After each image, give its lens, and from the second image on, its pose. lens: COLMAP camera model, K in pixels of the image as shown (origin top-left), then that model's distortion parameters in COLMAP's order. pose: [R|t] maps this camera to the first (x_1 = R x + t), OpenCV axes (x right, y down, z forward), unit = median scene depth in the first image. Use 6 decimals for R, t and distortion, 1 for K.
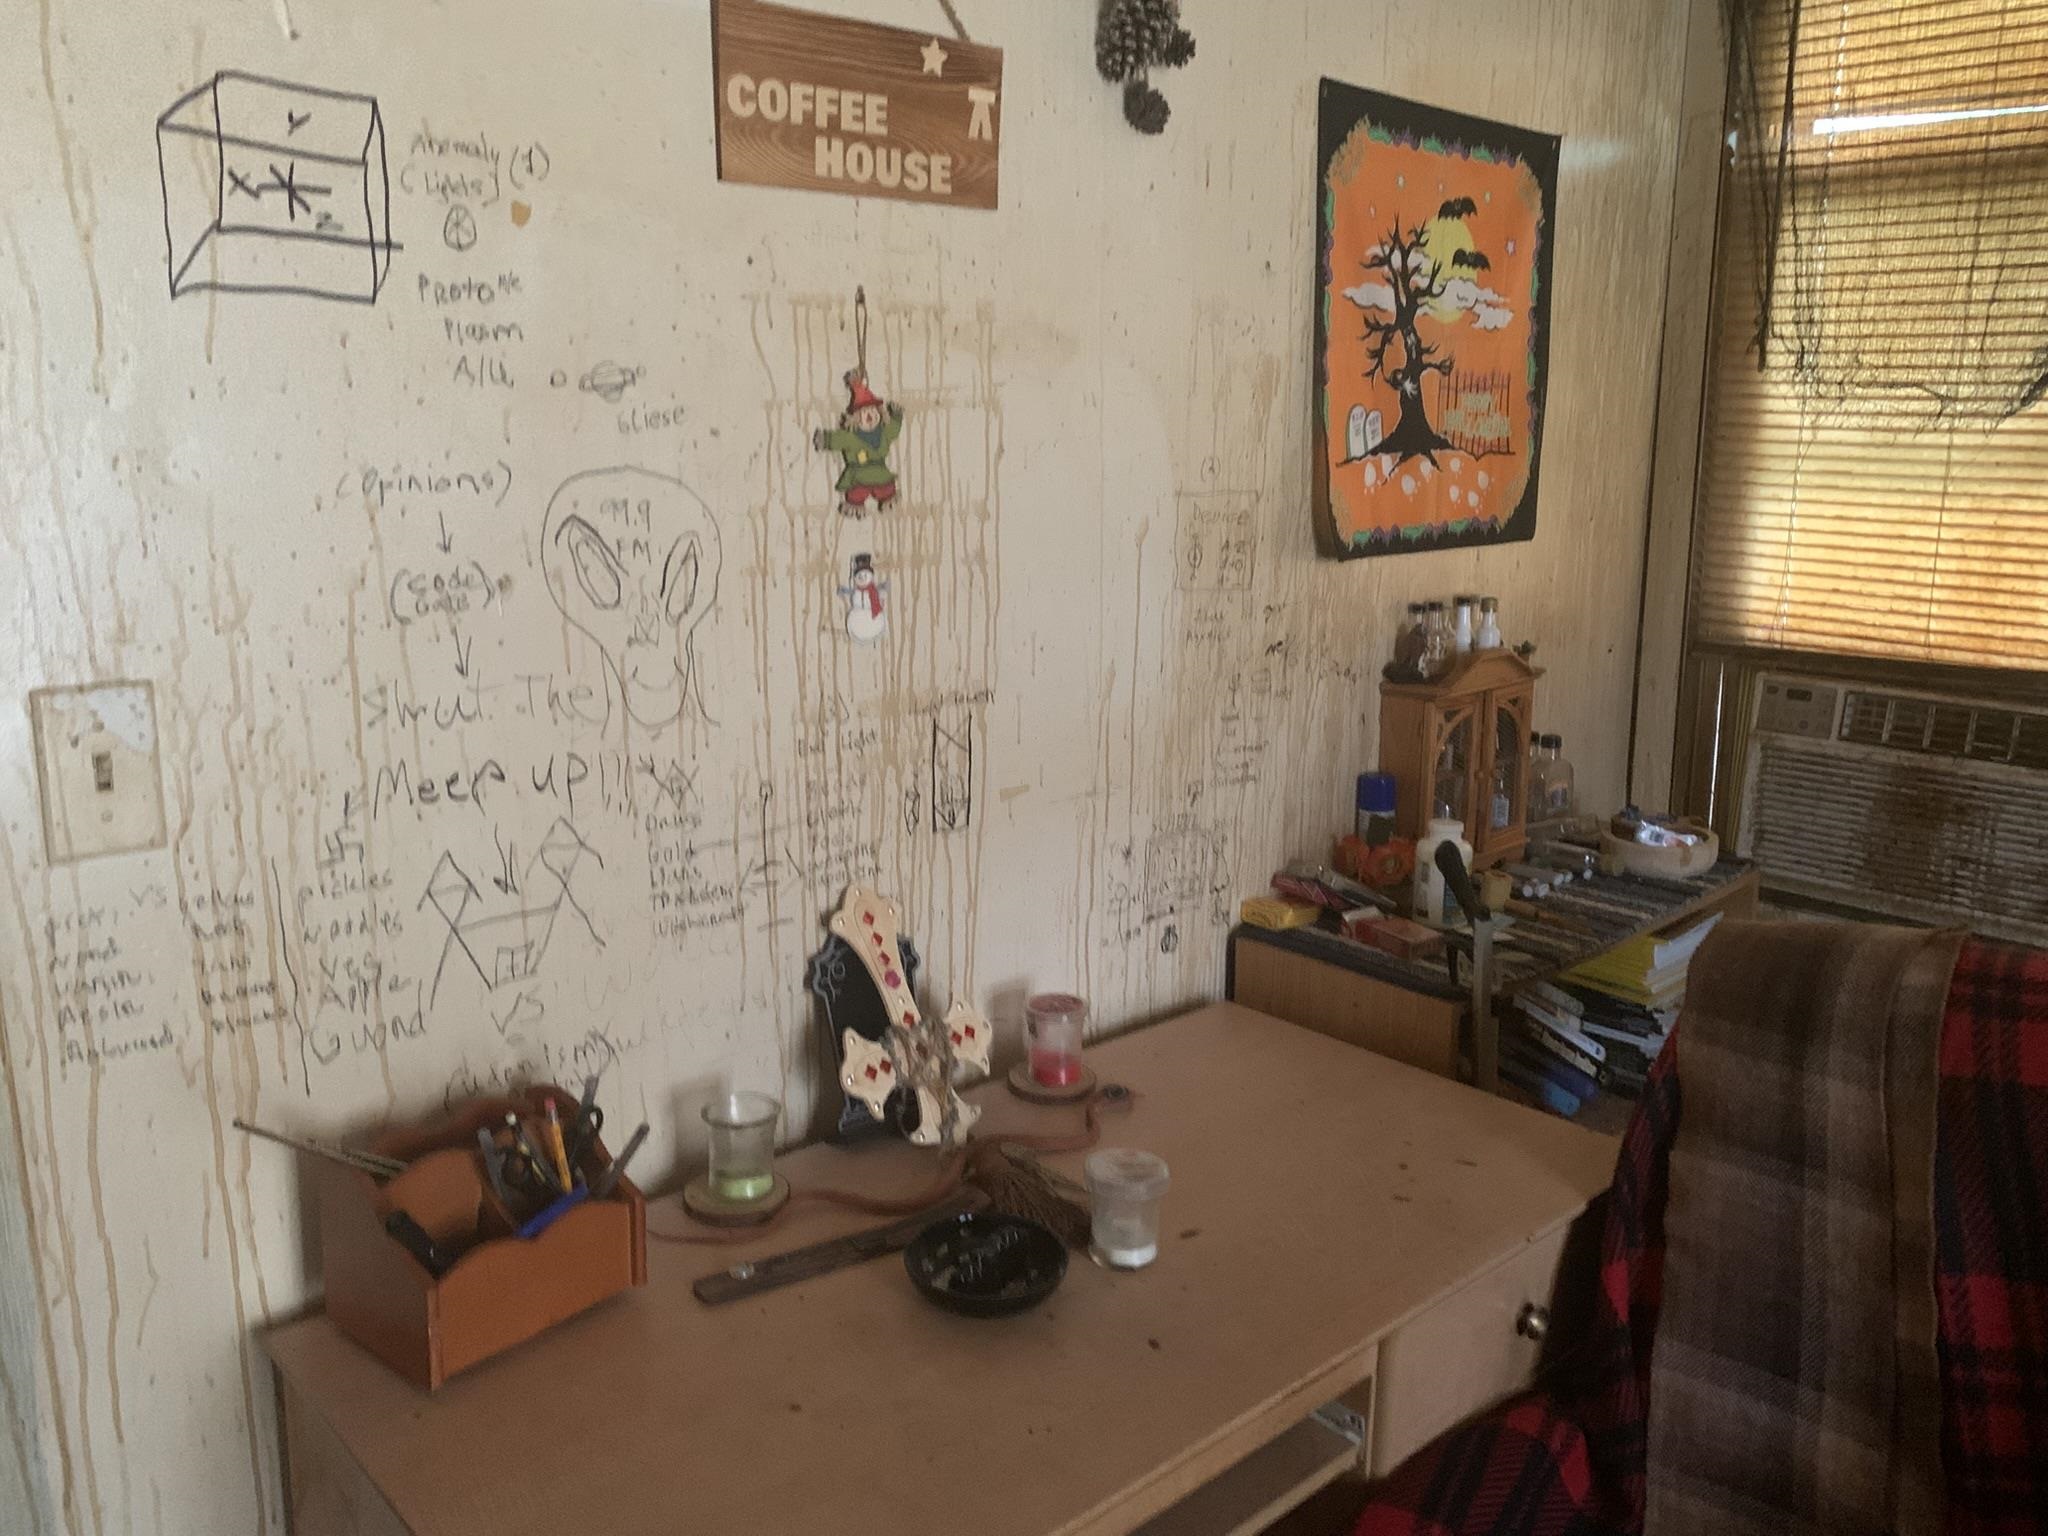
lens RADIAL K [[1571.7, 0, 1025.5], [0, 1571.7, 716.7], [0, 0, 1]] dist [0.044274, -0.043283]
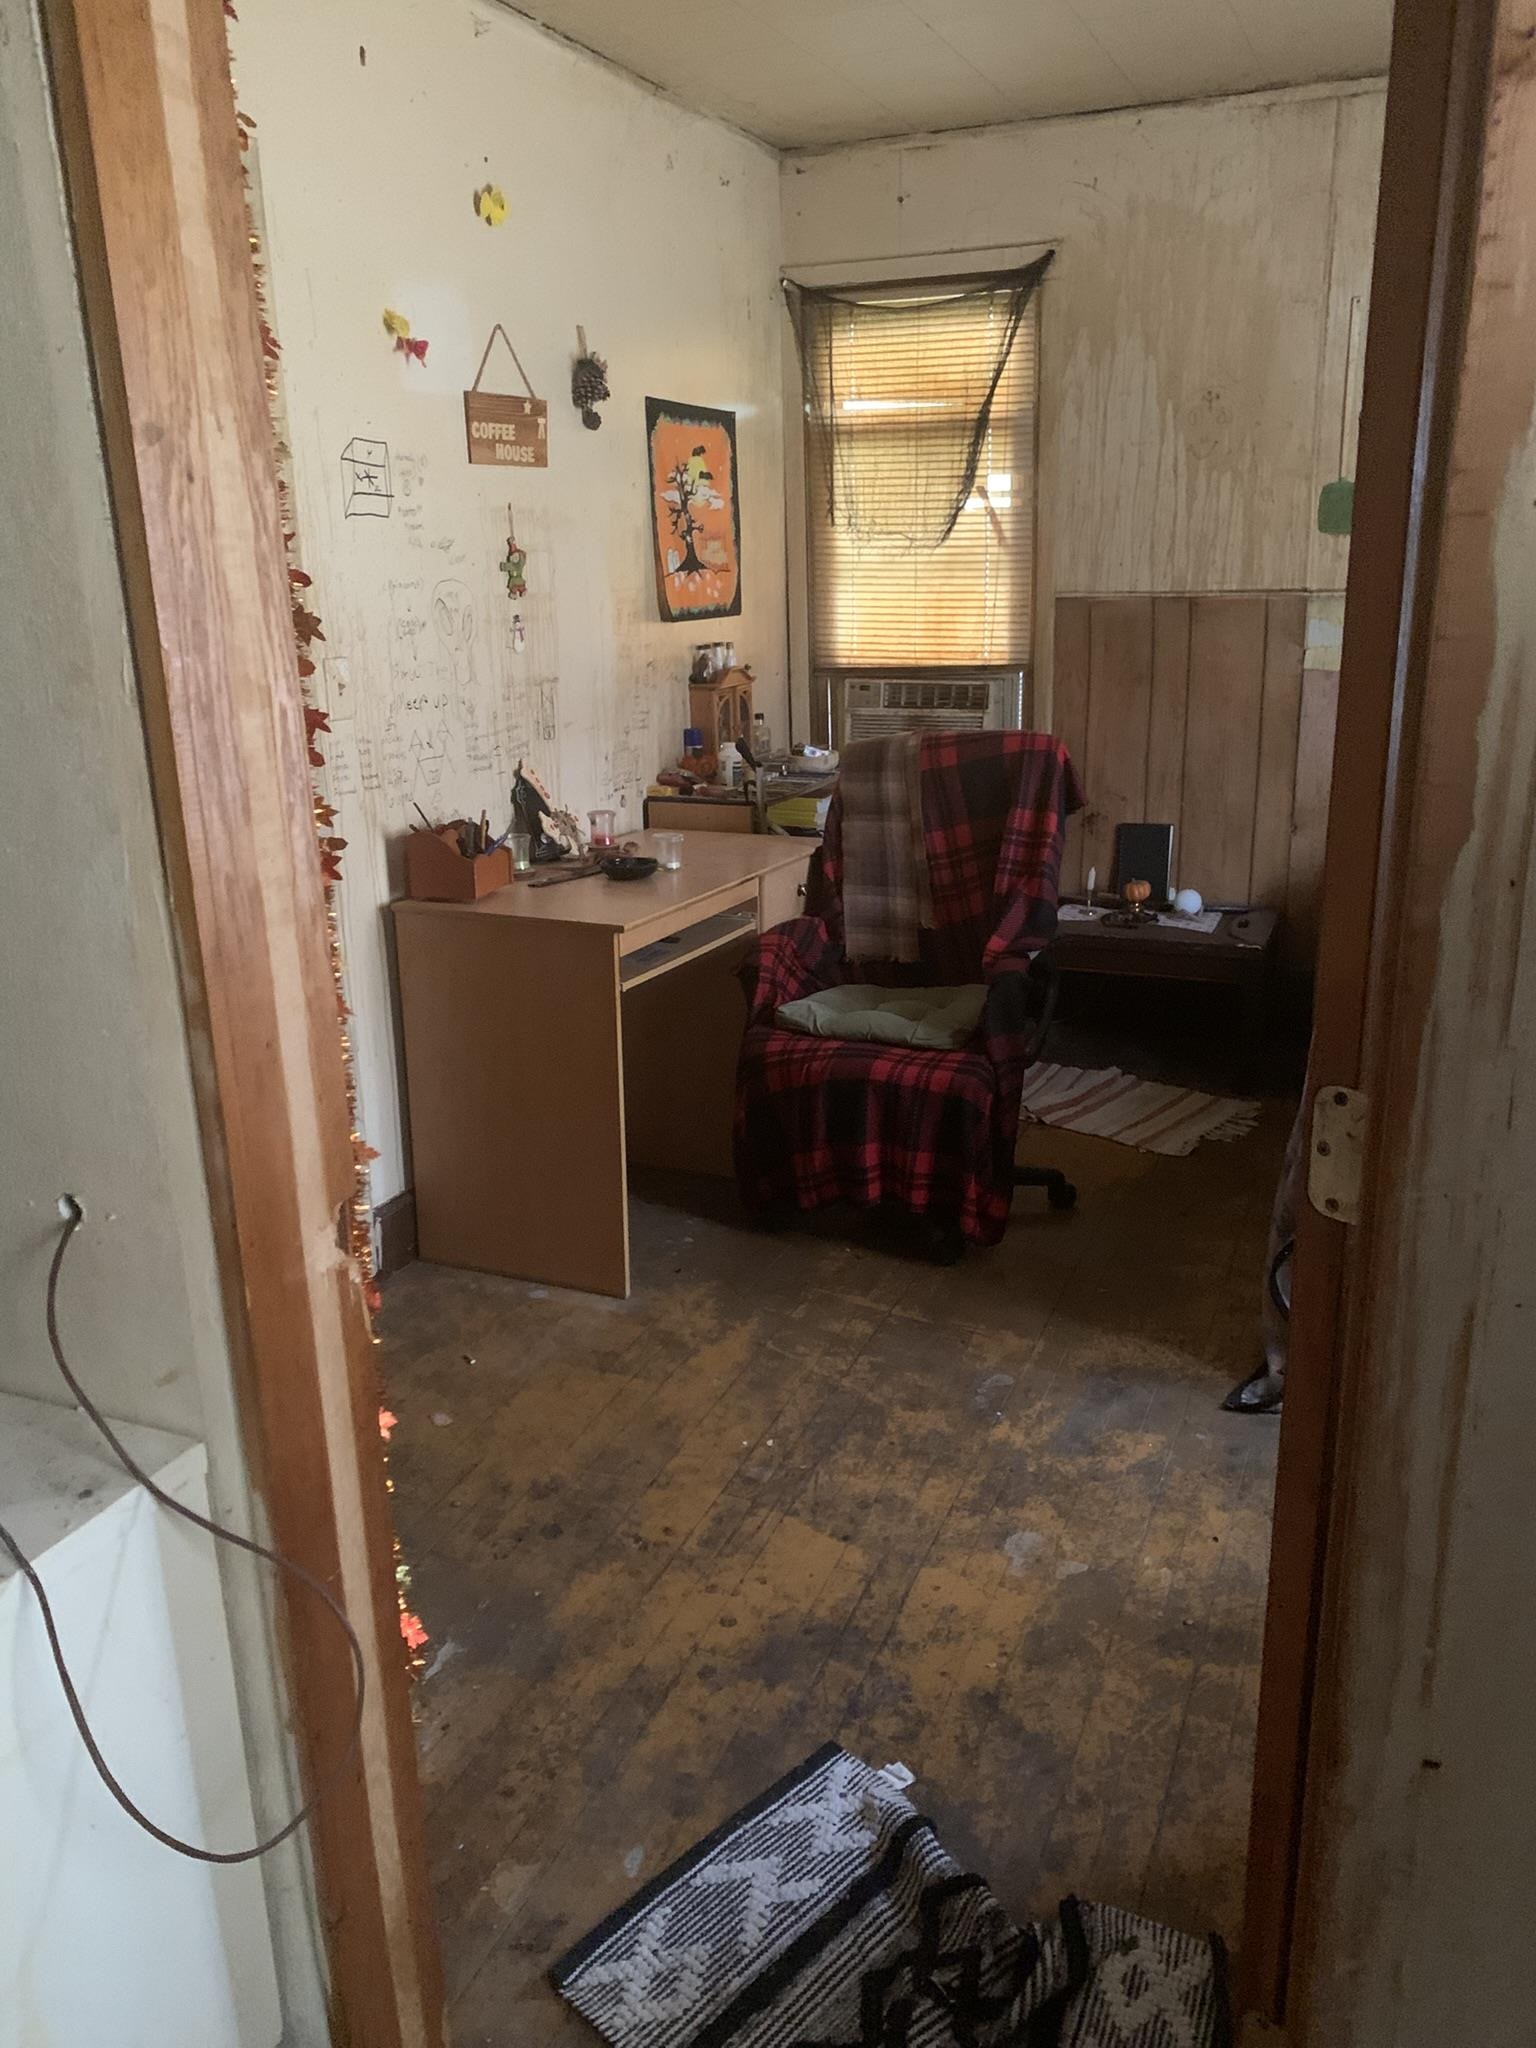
lens RADIAL K [[1577.6, 0, 797.2], [0, 1577.6, 1009.9], [0, 0, 1]] dist [0.107078, -0.264327]
pose [[0.910627, -0.137560, 0.389660, -0.548623], [0.102911, 0.988750, 0.108552, 0.202203], [-0.400209, -0.058750, 0.914539, -1.059811]]
